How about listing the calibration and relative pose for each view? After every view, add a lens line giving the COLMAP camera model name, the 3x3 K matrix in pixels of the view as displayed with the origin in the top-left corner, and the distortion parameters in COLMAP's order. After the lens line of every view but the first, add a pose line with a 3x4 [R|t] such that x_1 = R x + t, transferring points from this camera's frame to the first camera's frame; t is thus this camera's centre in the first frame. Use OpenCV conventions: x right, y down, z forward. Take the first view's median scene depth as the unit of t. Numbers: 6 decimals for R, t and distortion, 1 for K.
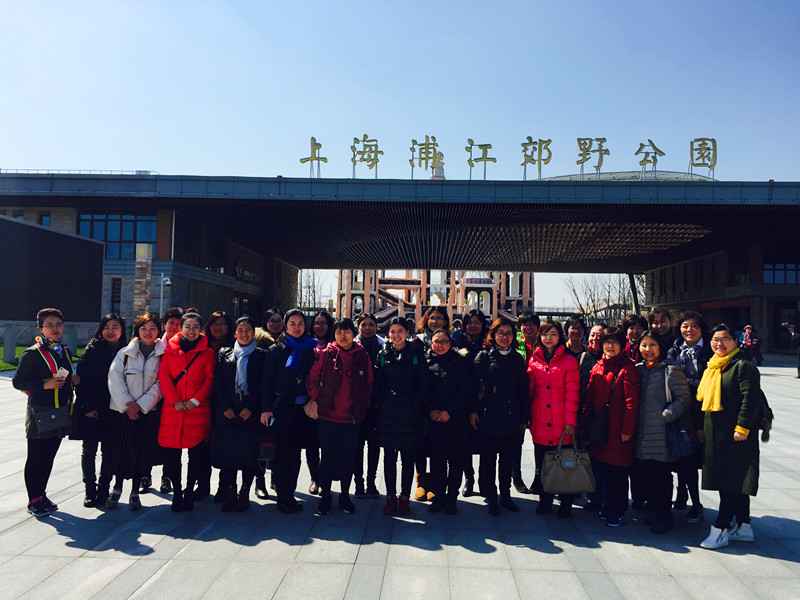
lens RADIAL K [[683.3, 0, 400.0], [0, 683.3, 300.0], [0, 0, 1]] dist [0.053203, -0.086325]
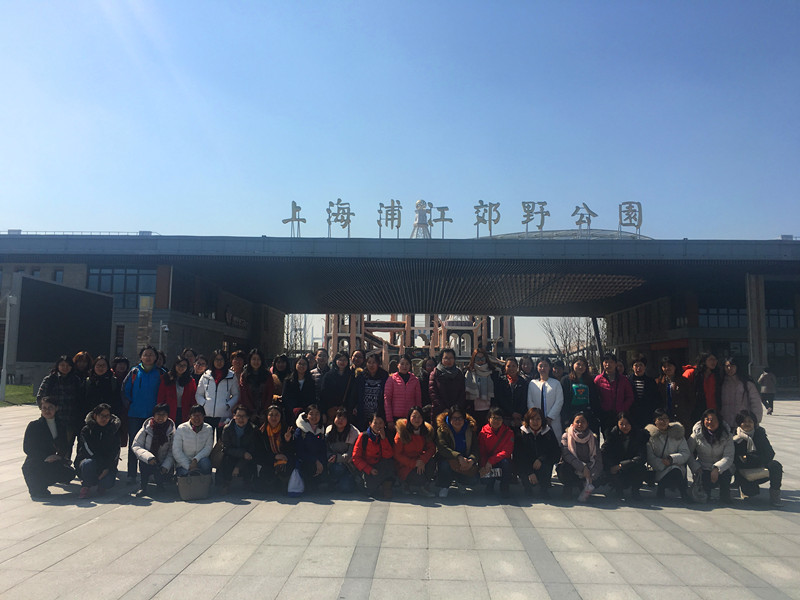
lens RADIAL K [[679.1, 0, 396.0], [0, 679.1, 287.5], [0, 0, 1]] dist [0.018065, 0.006221]
pose [[0.999972, -0.004341, 0.006049, 0.037528], [0.004813, 0.996760, -0.080286, -0.000480], [-0.005681, 0.080313, 0.996754, -0.128397]]
